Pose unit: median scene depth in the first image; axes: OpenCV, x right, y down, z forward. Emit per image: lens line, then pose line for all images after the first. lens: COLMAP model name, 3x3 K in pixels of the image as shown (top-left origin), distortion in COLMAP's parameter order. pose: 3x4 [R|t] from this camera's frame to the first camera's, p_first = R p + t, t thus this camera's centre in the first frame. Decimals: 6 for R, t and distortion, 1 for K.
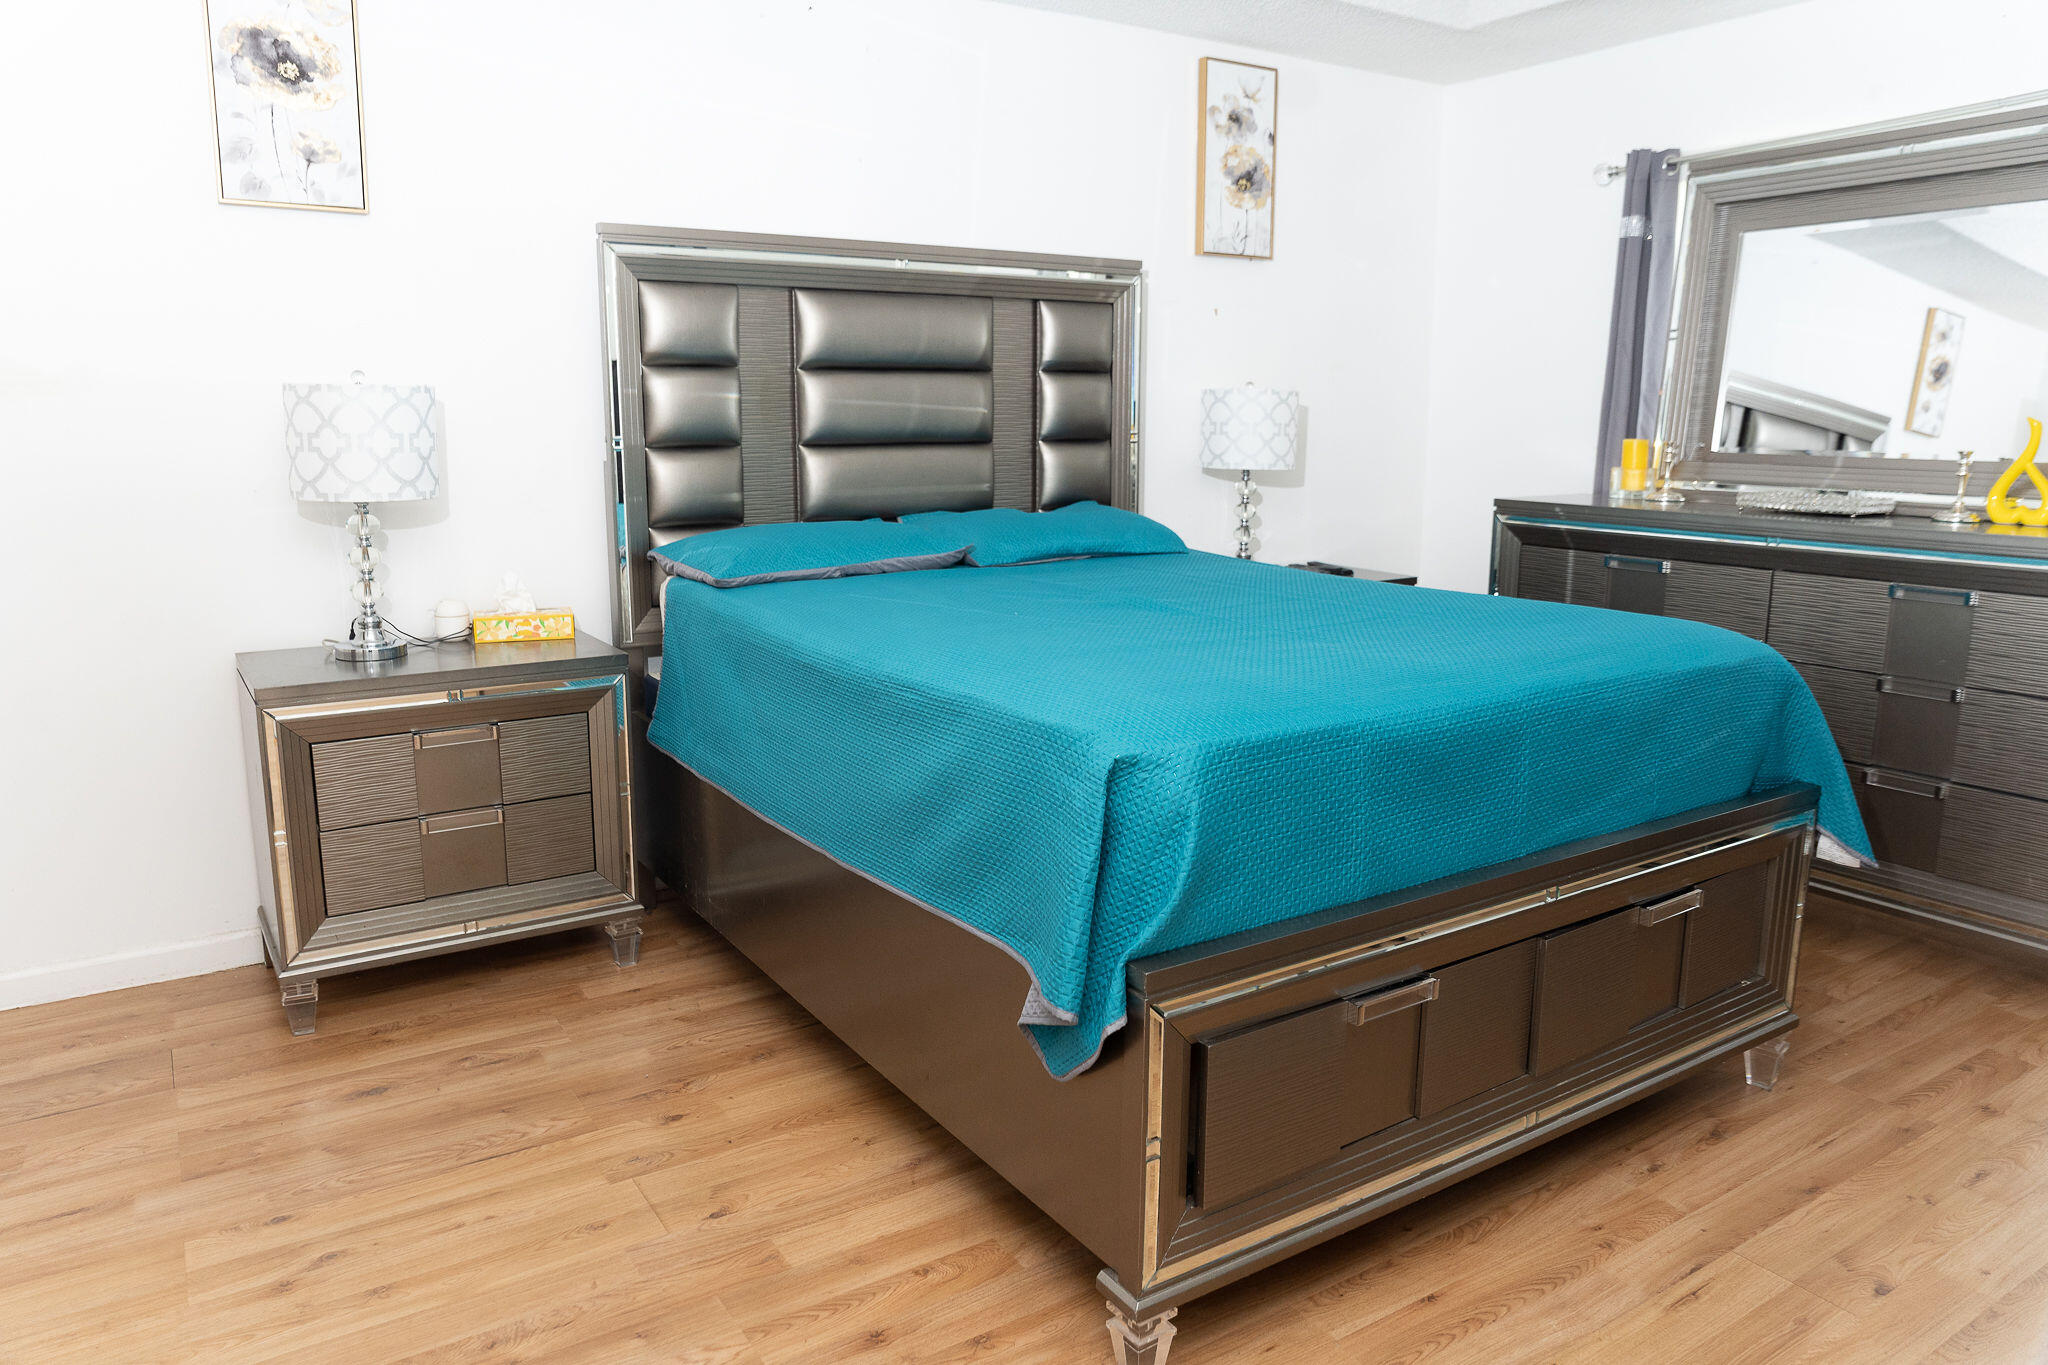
lens RADIAL K [[1394.2, 0, 1018.5], [0, 1394.2, 683.6], [0, 0, 1]] dist [-0.065035, 0.044388]
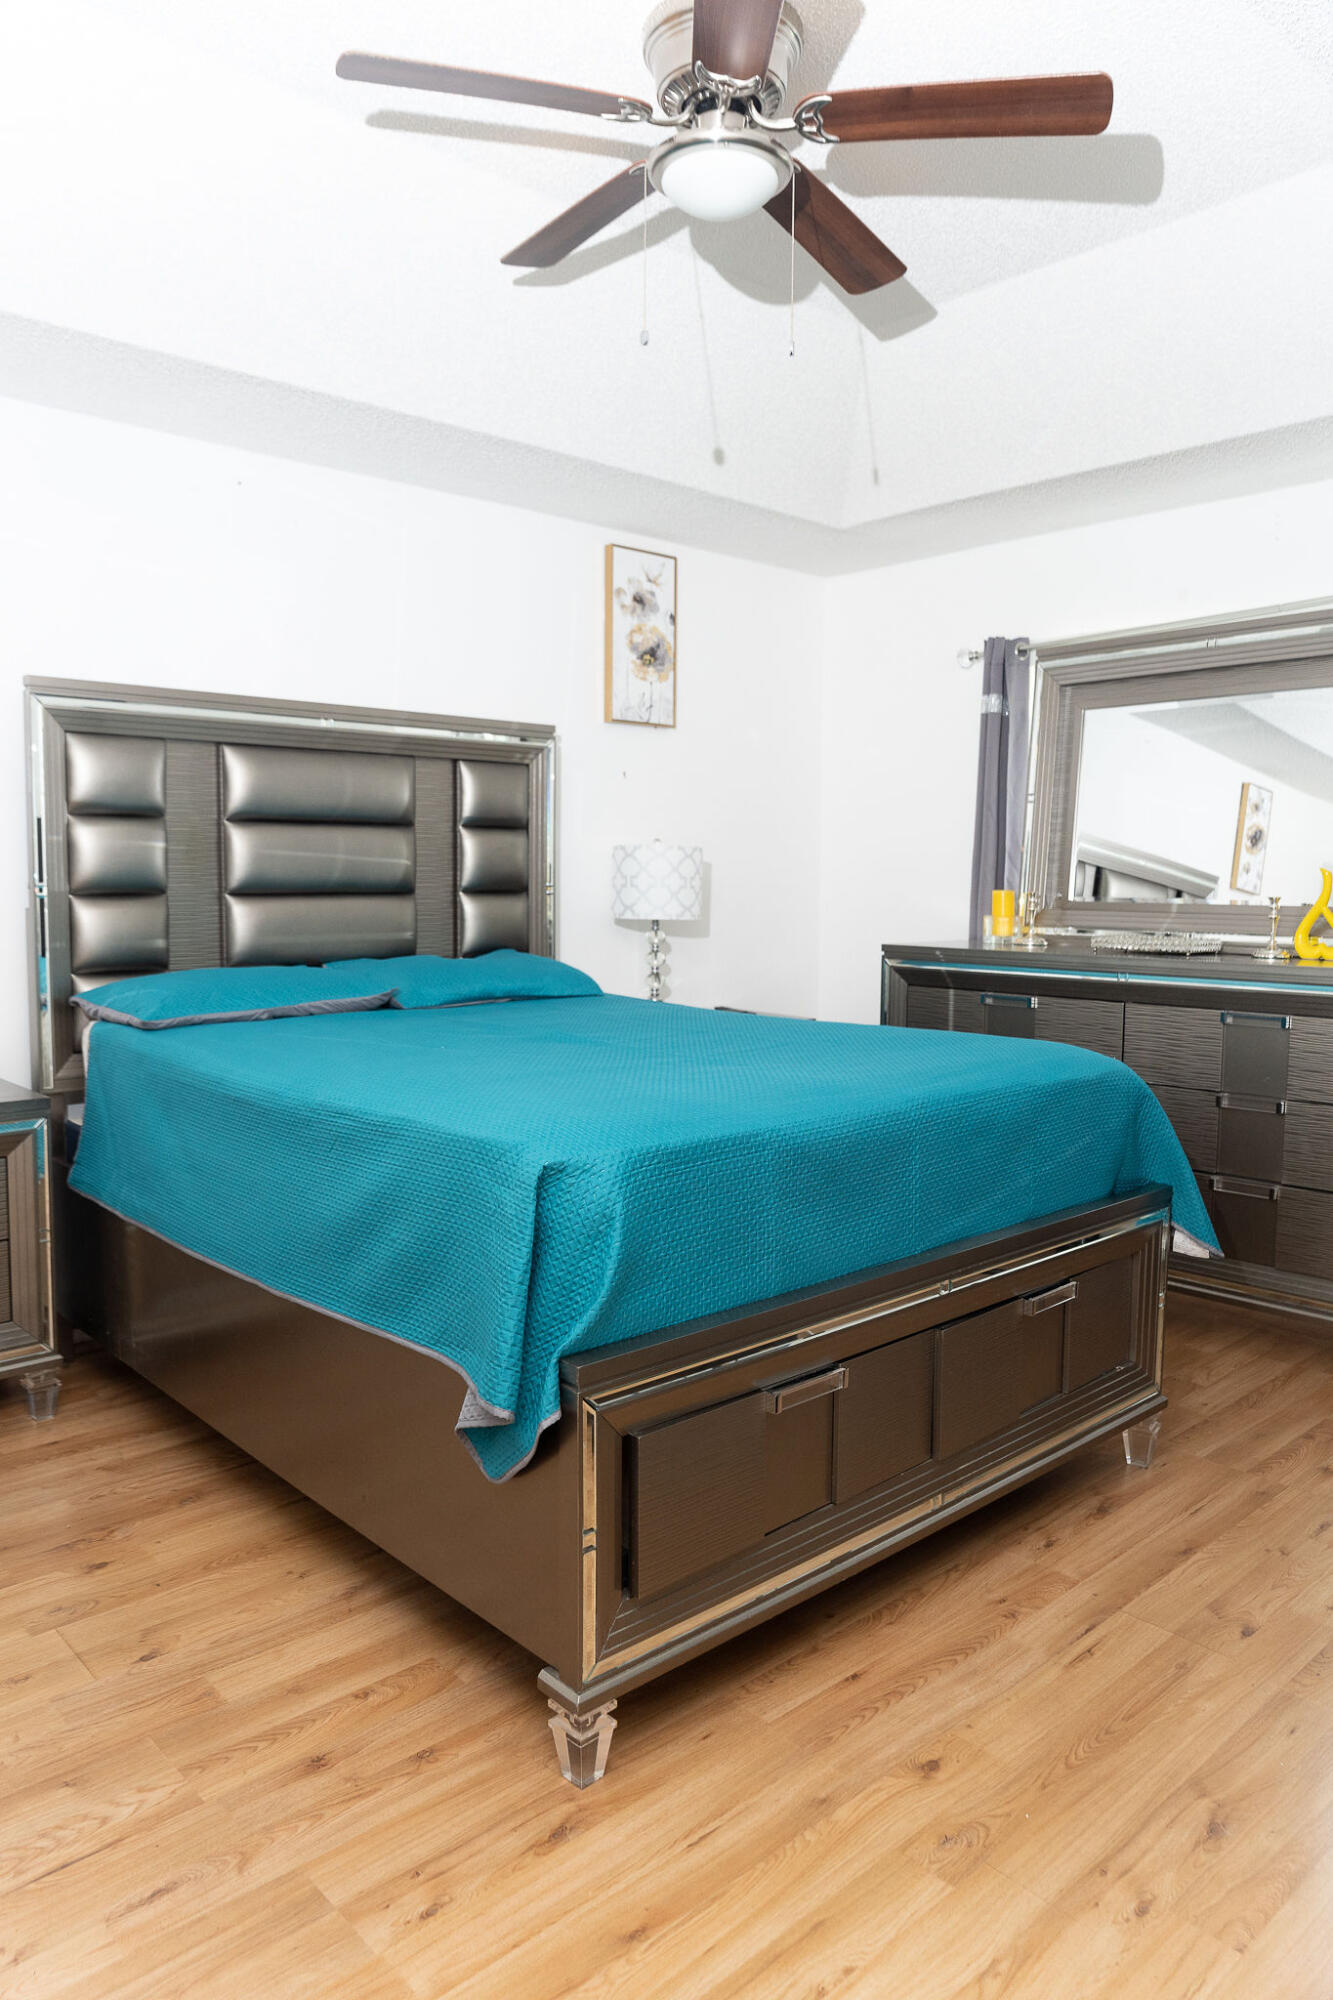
lens RADIAL K [[1365.0, 0, 660.6], [0, 1365.0, 1008.0], [0, 0, 1]] dist [-0.055869, 0.028887]
pose [[0.986371, -0.011223, 0.164151, -0.007742], [0.027597, 0.994822, -0.097811, 0.022734], [-0.162203, 0.101008, 0.981574, -0.031456]]
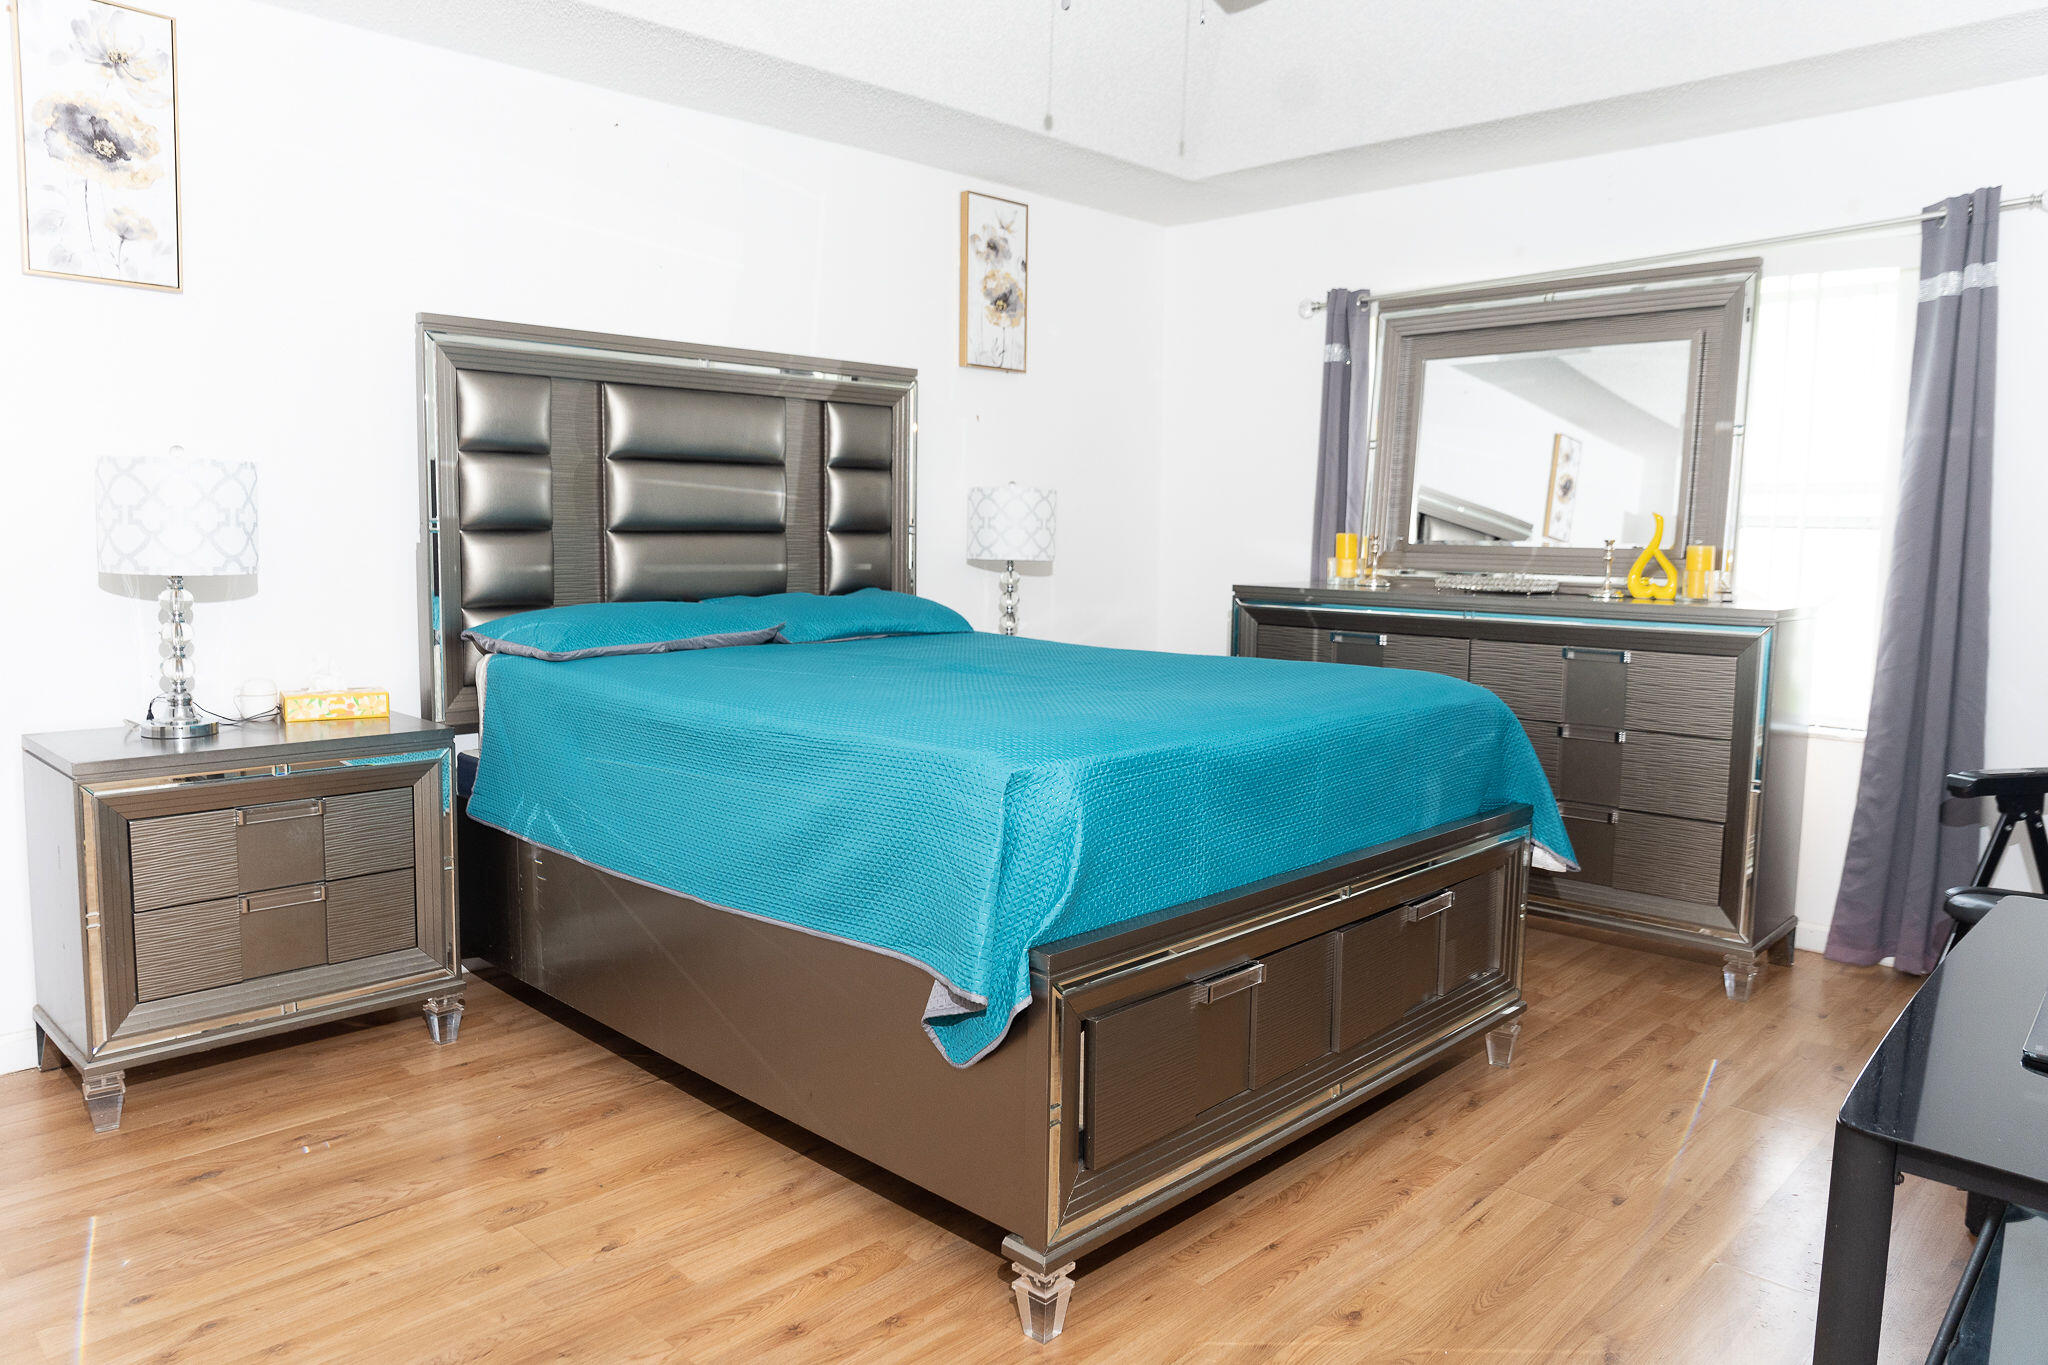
lens RADIAL K [[1394.2, 0, 1018.5], [0, 1394.2, 683.6], [0, 0, 1]] dist [-0.065035, 0.044388]
pose [[0.975065, -0.015009, 0.221412, -0.107829], [0.033488, 0.996237, -0.079940, 0.043084], [-0.219379, 0.085361, 0.971898, -0.081376]]
